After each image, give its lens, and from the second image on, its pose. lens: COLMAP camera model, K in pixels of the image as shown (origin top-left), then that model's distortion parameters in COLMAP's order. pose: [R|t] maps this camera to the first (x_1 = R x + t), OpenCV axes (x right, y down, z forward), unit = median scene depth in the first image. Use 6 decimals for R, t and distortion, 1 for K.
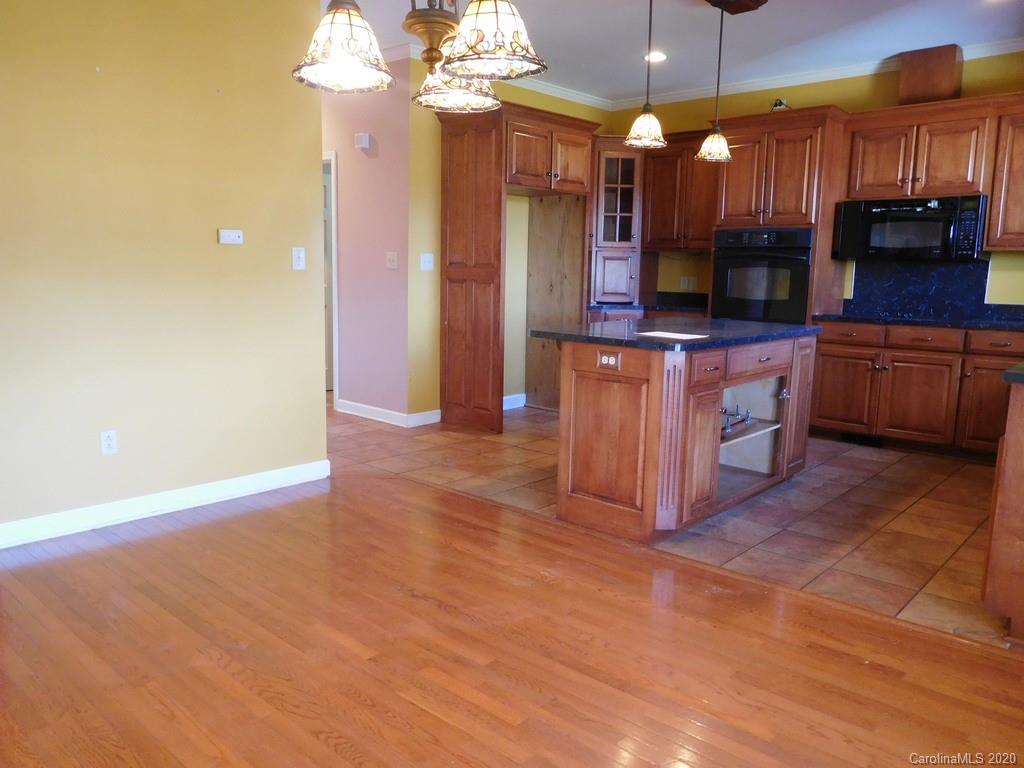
lens RADIAL K [[759.2, 0, 518.4], [0, 759.2, 391.8], [0, 0, 1]] dist [-0.020535, 0.010371]
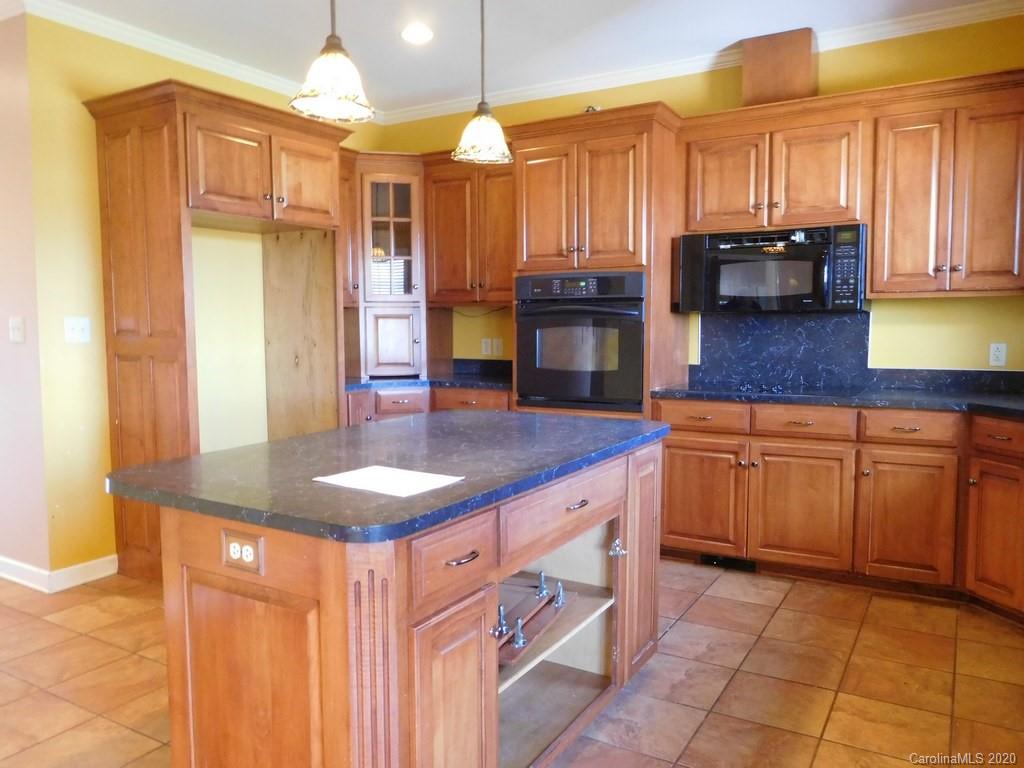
lens RADIAL K [[759.2, 0, 513.1], [0, 759.2, 389.6], [0, 0, 1]] dist [-0.020535, 0.010371]
pose [[0.980599, -0.038628, 0.192183, 0.129861], [0.051976, 0.996537, -0.064906, -0.067189], [-0.189011, 0.073635, 0.979210, 0.341423]]
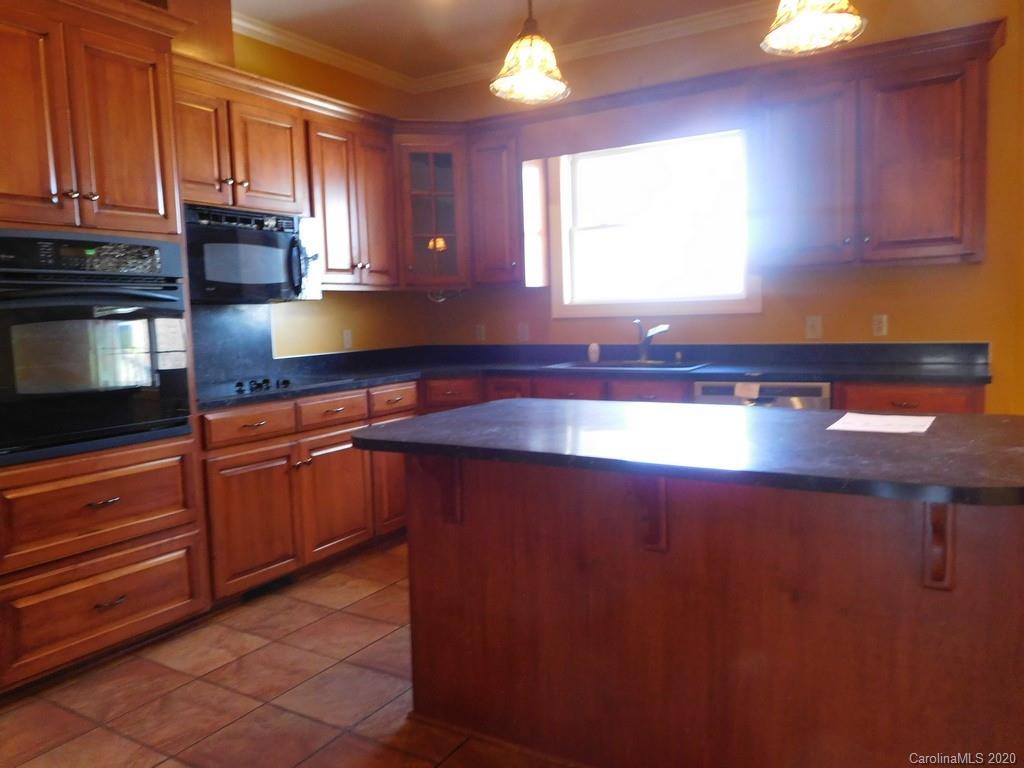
lens RADIAL K [[759.2, 0, 547.1], [0, 759.2, 383.4], [0, 0, 1]] dist [-0.020535, 0.010371]
pose [[-0.219684, -0.102263, 0.970196, -0.200489], [0.178395, 0.973511, 0.143006, -0.157740], [-0.959122, 0.204494, -0.195622, 0.918336]]
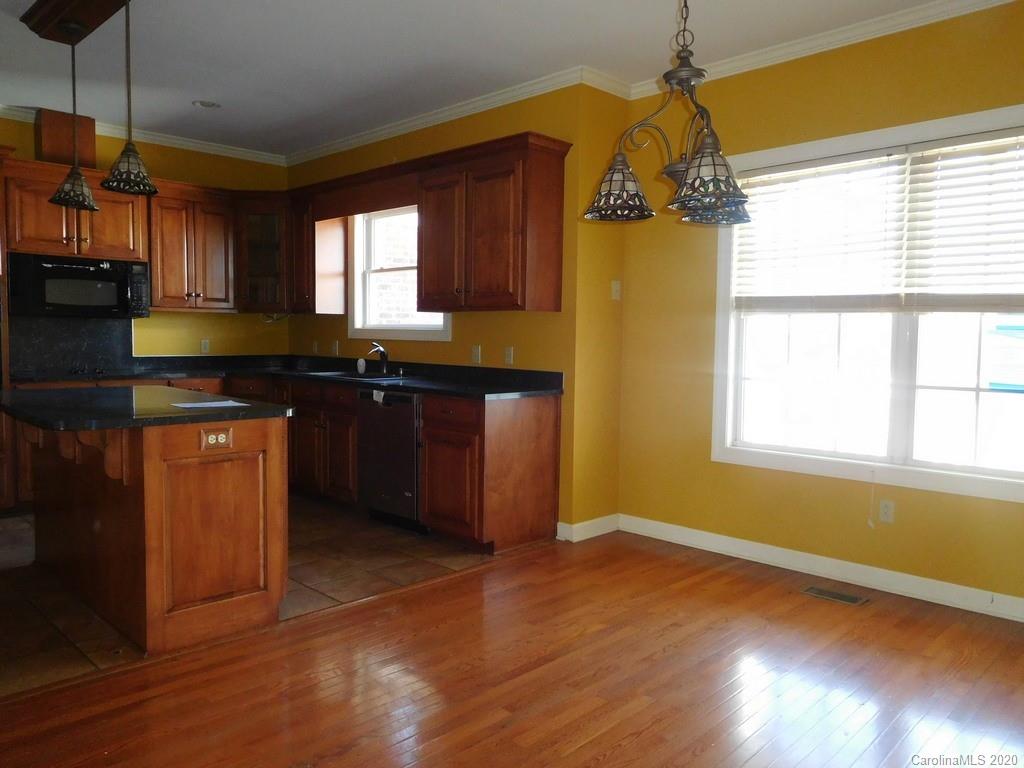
lens RADIAL K [[759.2, 0, 507.9], [0, 759.2, 380.4], [0, 0, 1]] dist [-0.020535, 0.010371]
pose [[0.044816, -0.073941, 0.996255, -0.490837], [0.143146, 0.987441, 0.066847, -0.079060], [-0.988686, 0.139614, 0.054838, 0.403813]]
